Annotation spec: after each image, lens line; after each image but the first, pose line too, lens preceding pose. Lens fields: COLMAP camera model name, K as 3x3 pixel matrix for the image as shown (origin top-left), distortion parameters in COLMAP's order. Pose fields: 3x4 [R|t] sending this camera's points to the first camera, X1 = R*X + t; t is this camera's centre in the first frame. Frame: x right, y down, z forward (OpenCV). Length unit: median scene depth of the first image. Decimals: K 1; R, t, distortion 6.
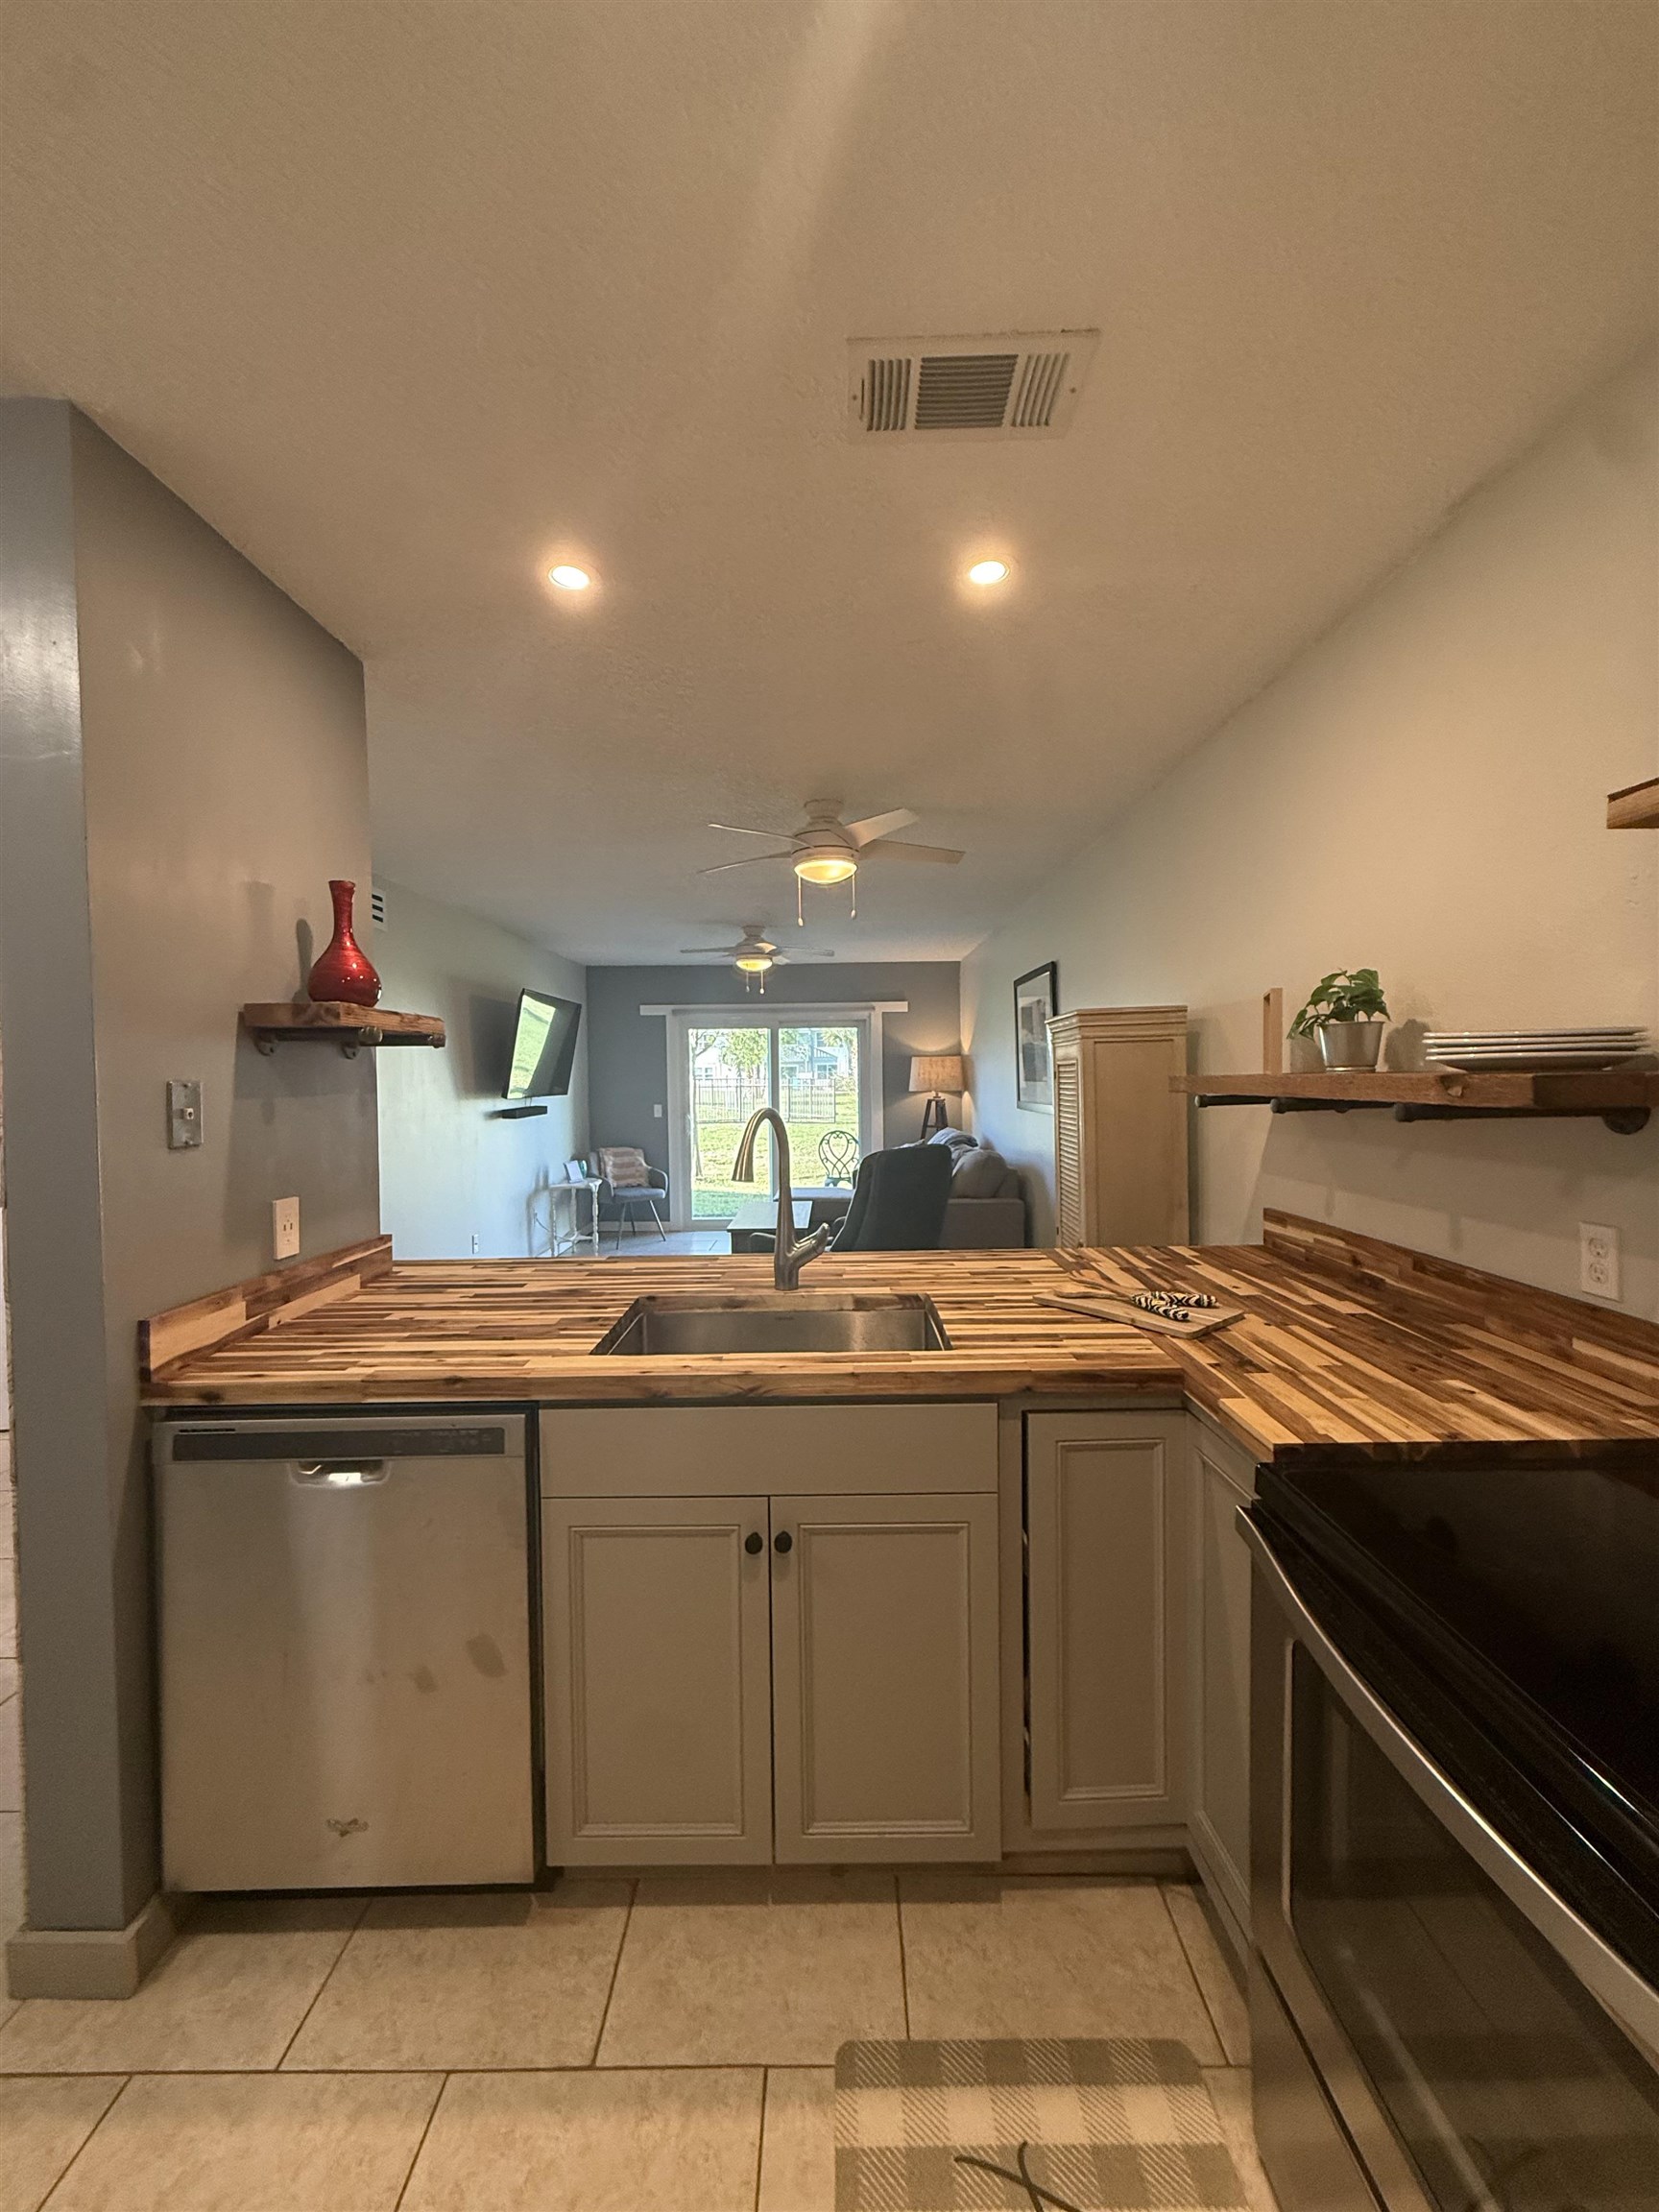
lens RADIAL K [[877.9, 0, 833.4], [0, 877.9, 1101.5], [0, 0, 1]] dist [0.001144, 0.000455]
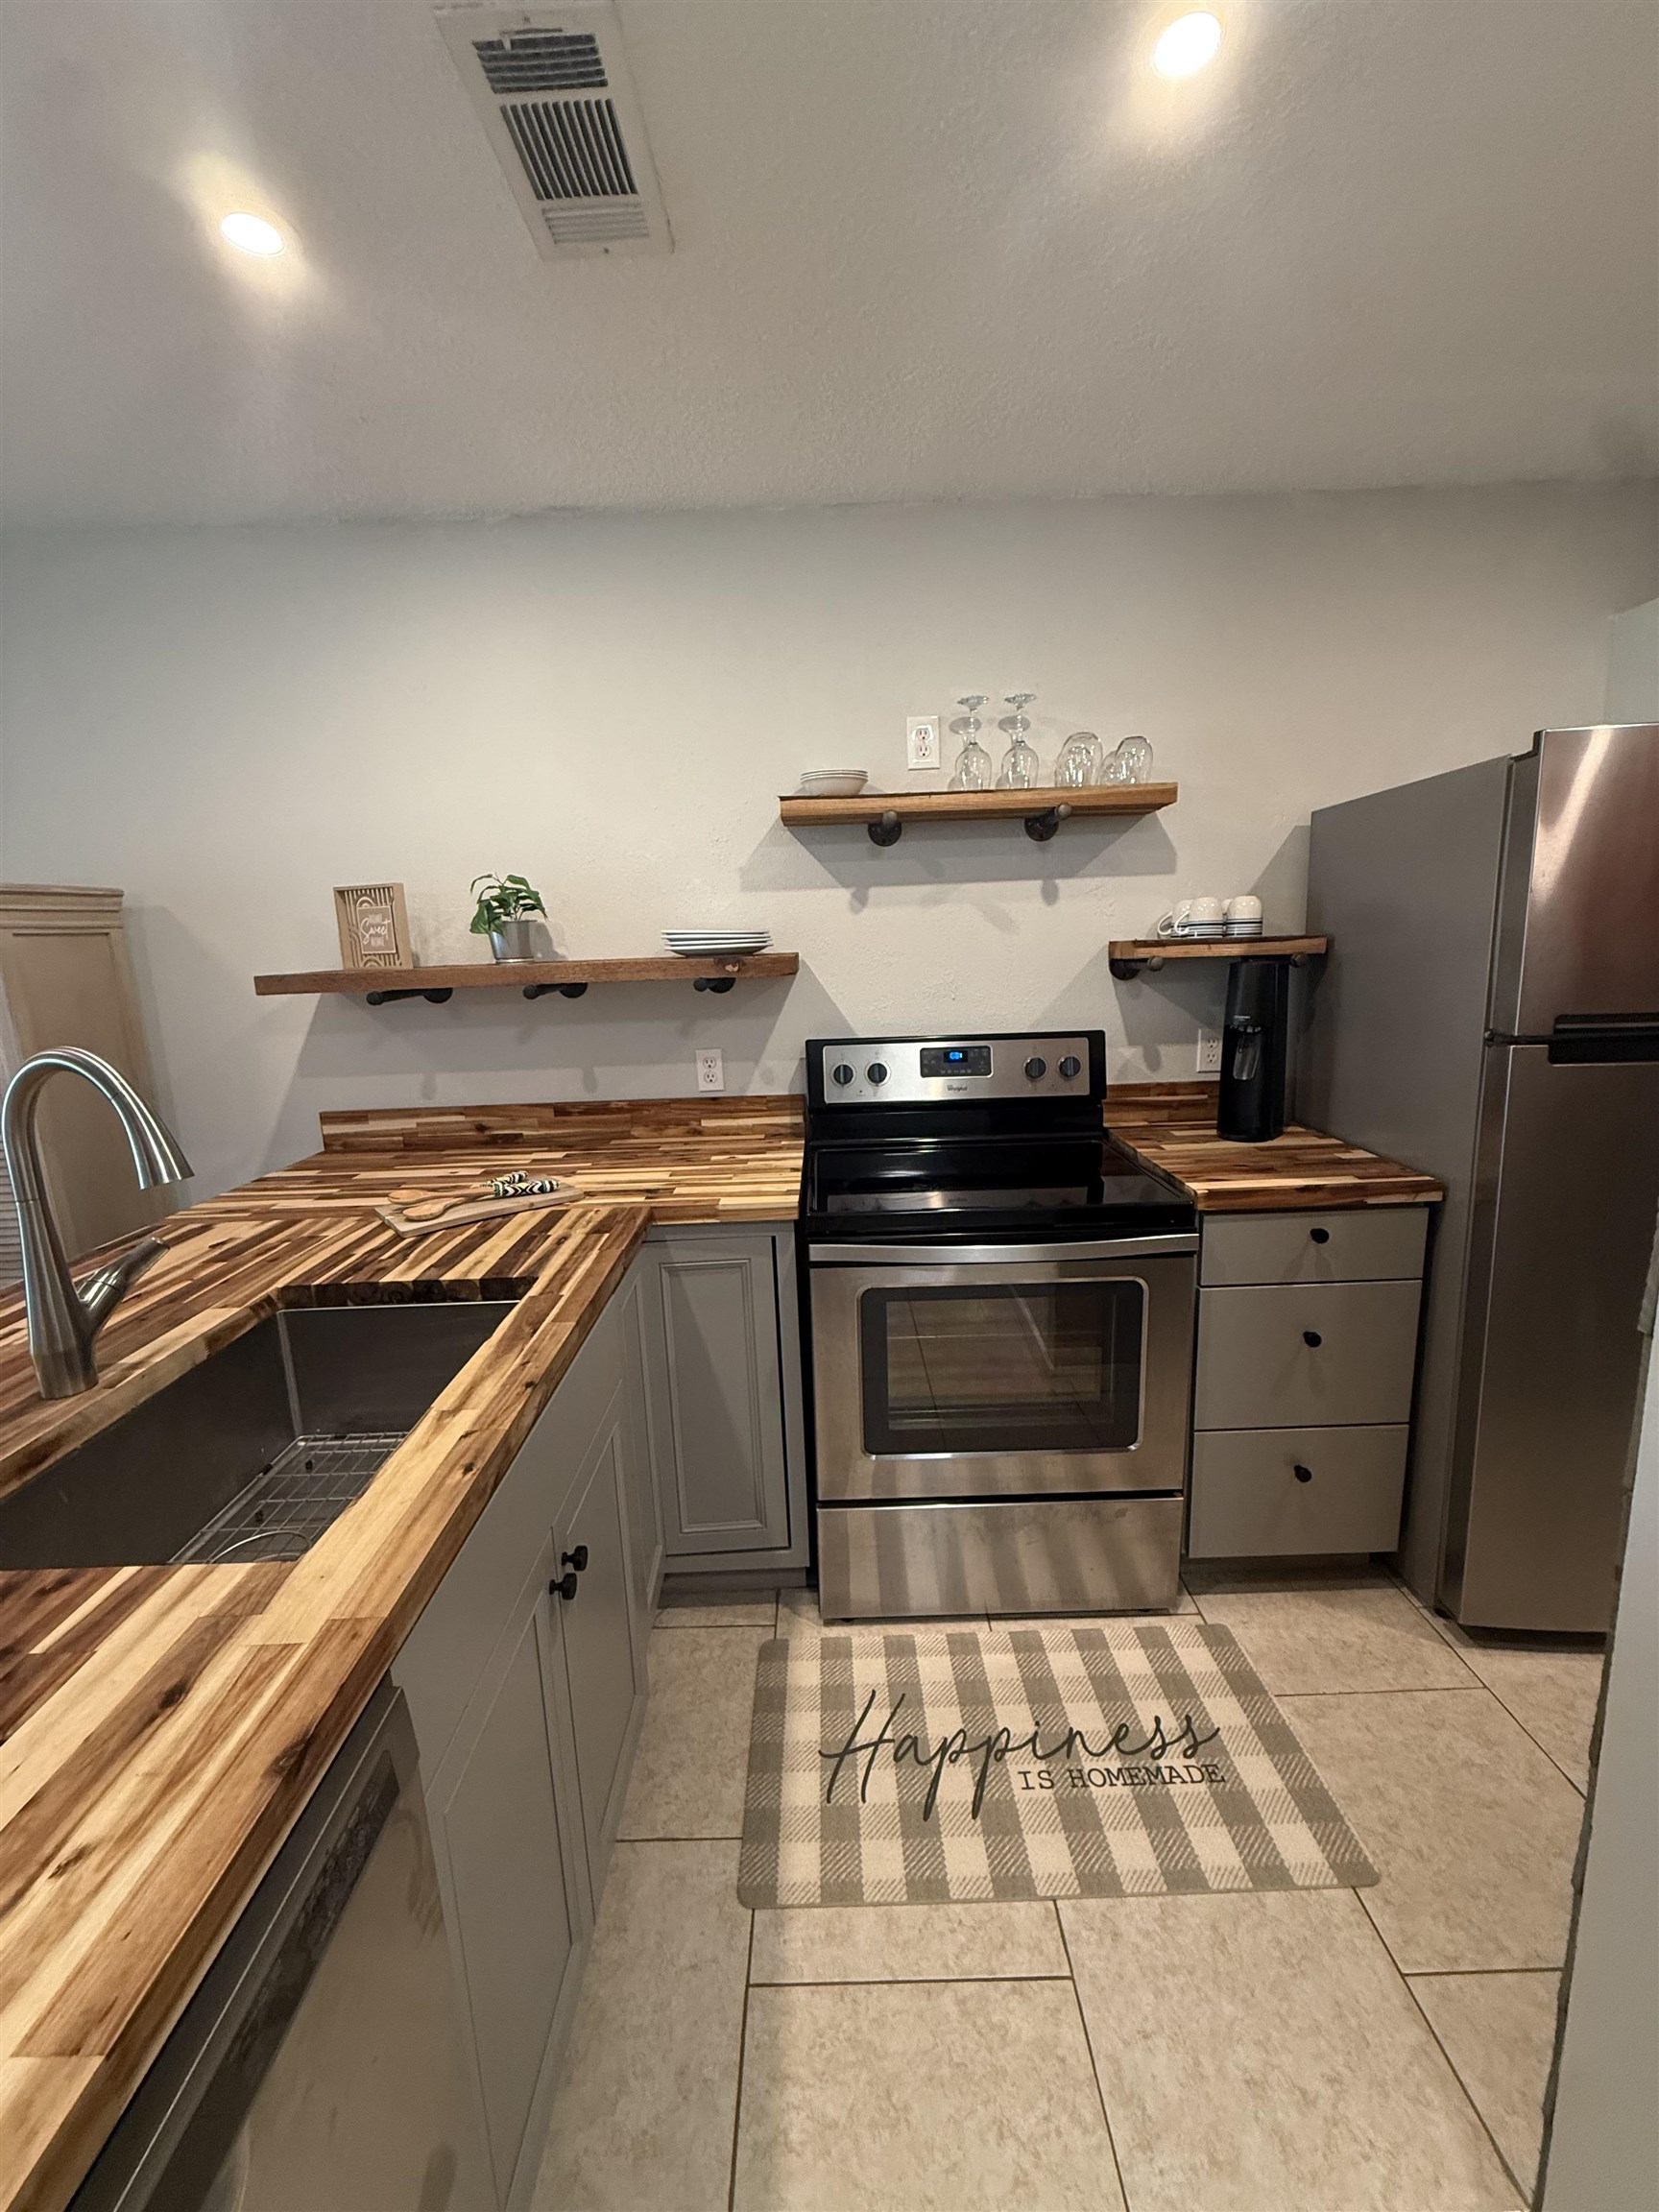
lens RADIAL K [[877.9, 0, 823.7], [0, 877.9, 1101.3], [0, 0, 1]] dist [0.001144, 0.000455]
pose [[-0.002176, -0.165112, 0.986272, -0.621894], [0.066305, 0.984081, 0.164891, -0.018120], [-0.997797, 0.065754, 0.008807, 0.596852]]
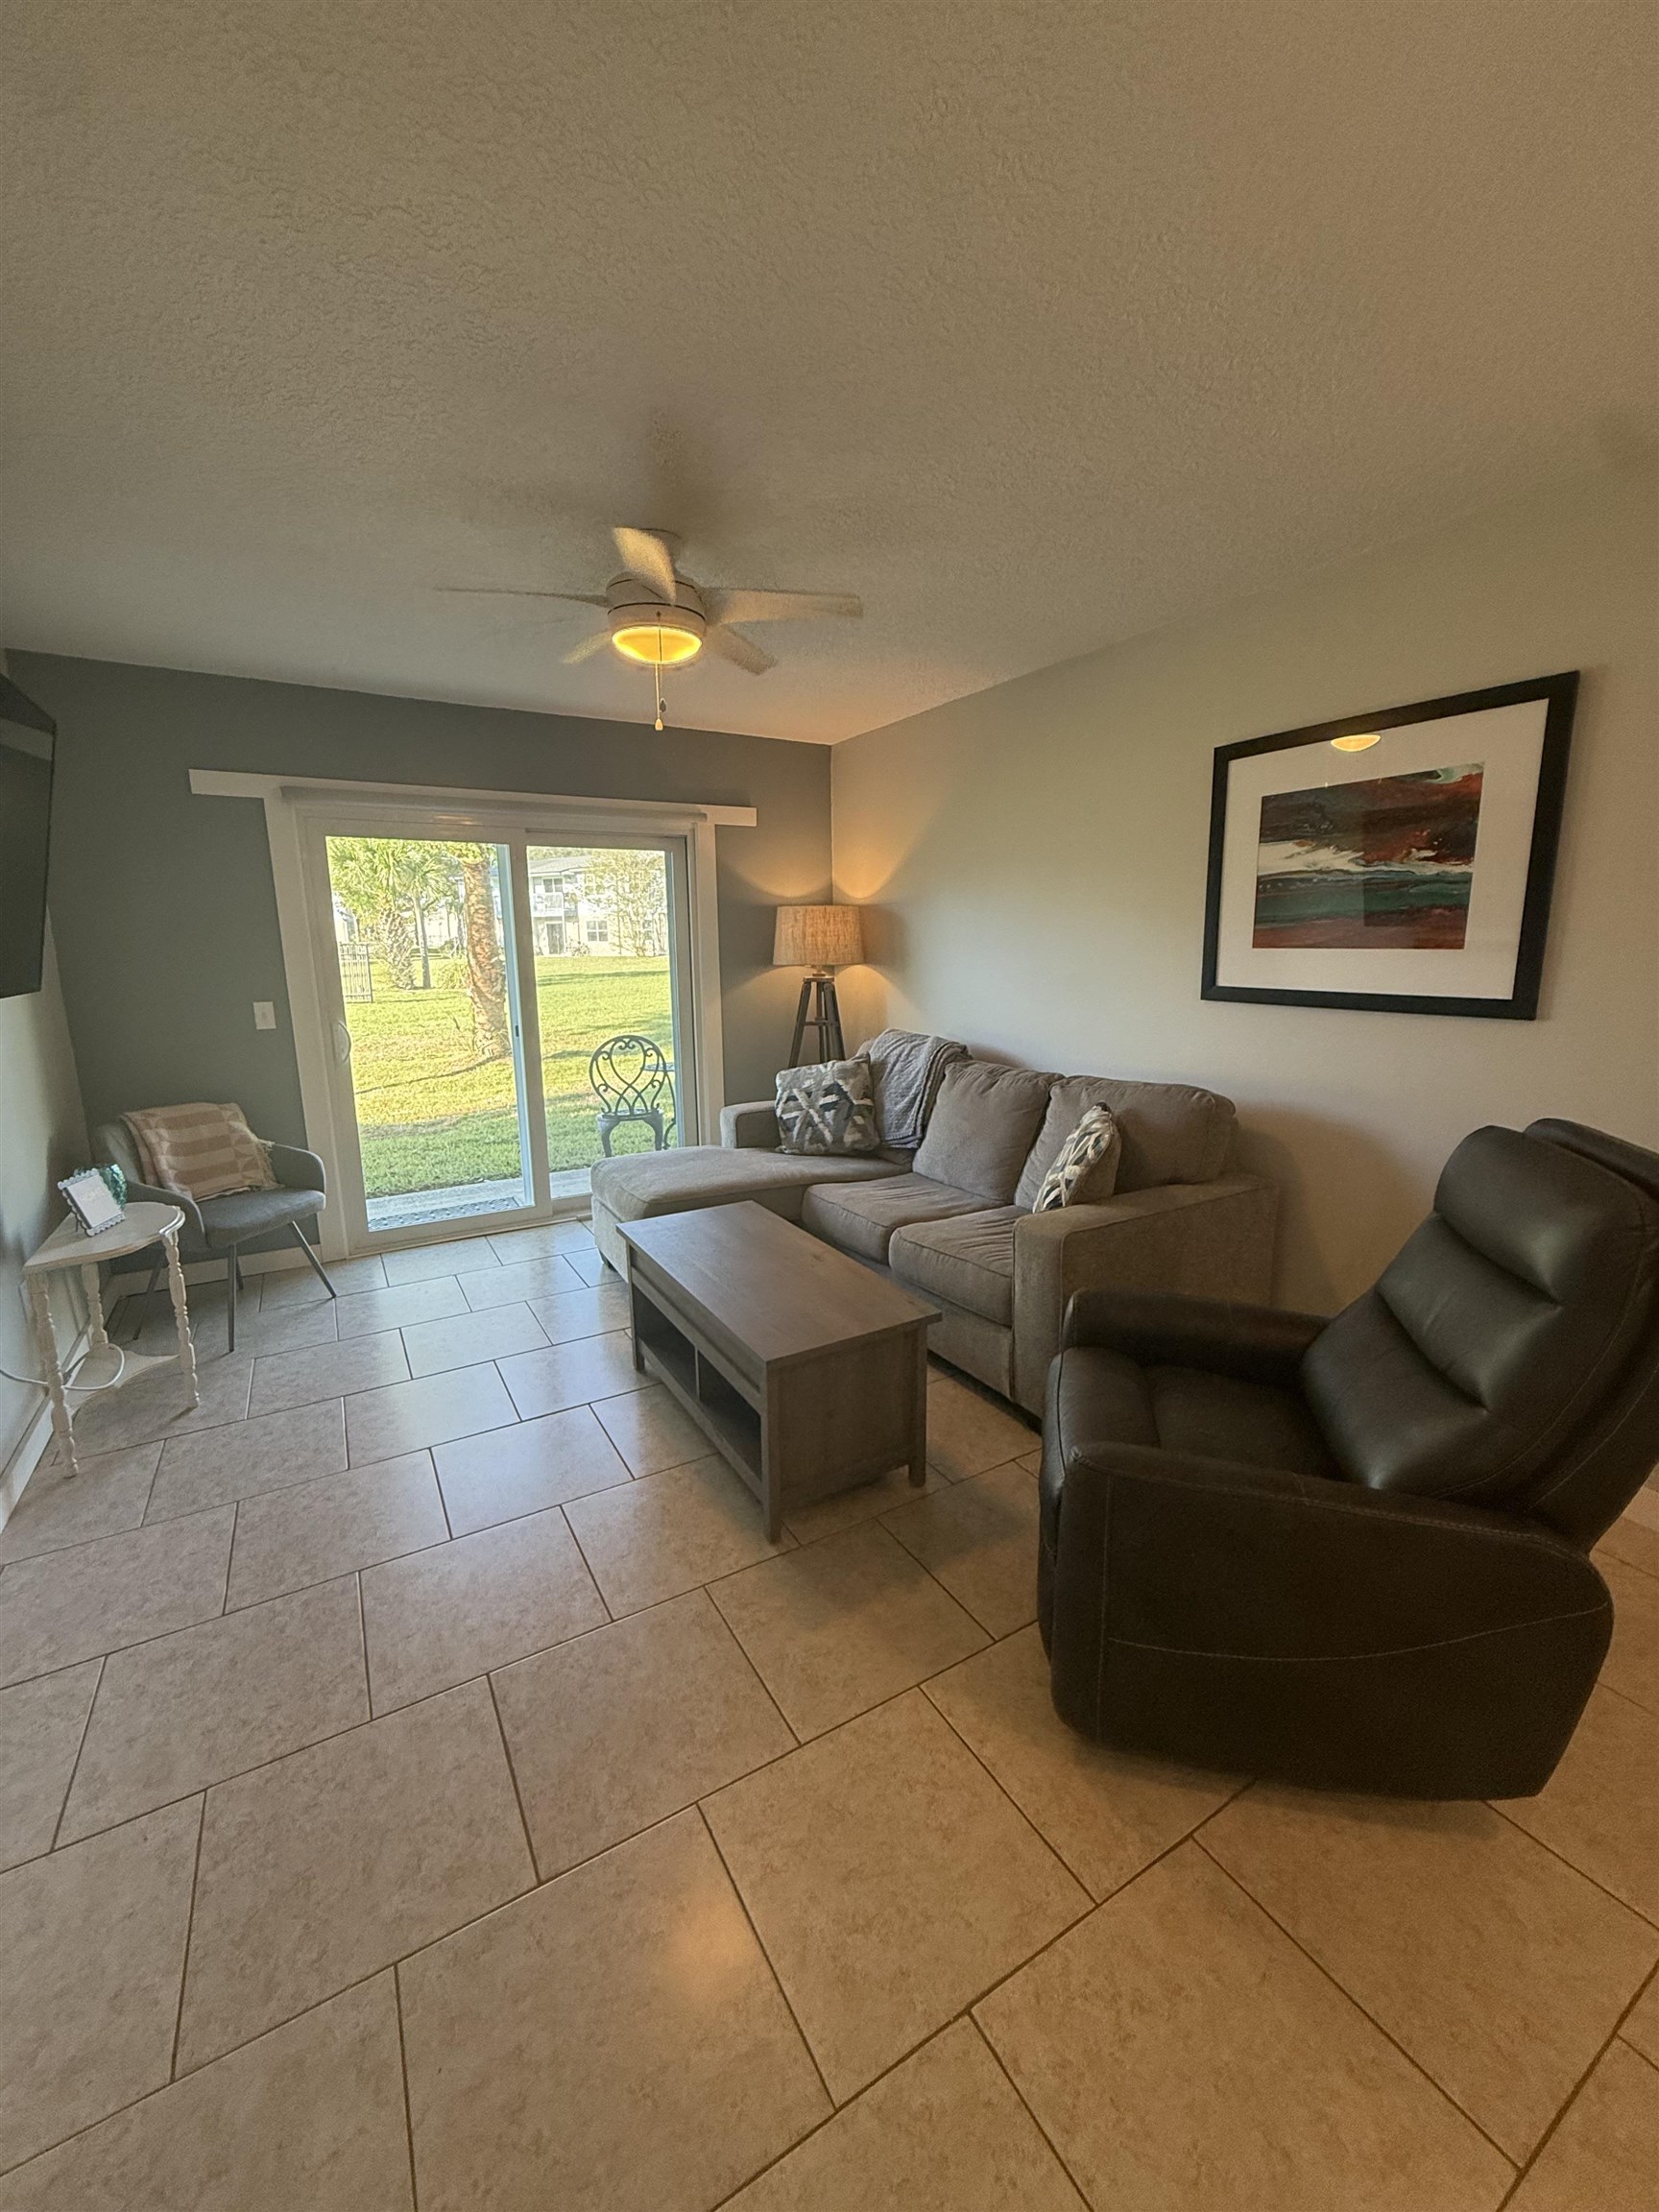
lens RADIAL K [[877.9, 0, 827.3], [0, 877.9, 1099.1], [0, 0, 1]] dist [0.001144, 0.000455]
pose [[0.858313, -0.089666, 0.505231, -0.820095], [0.013952, 0.988328, 0.151702, -0.051824], [-0.512936, -0.123159, 0.849546, 2.044622]]
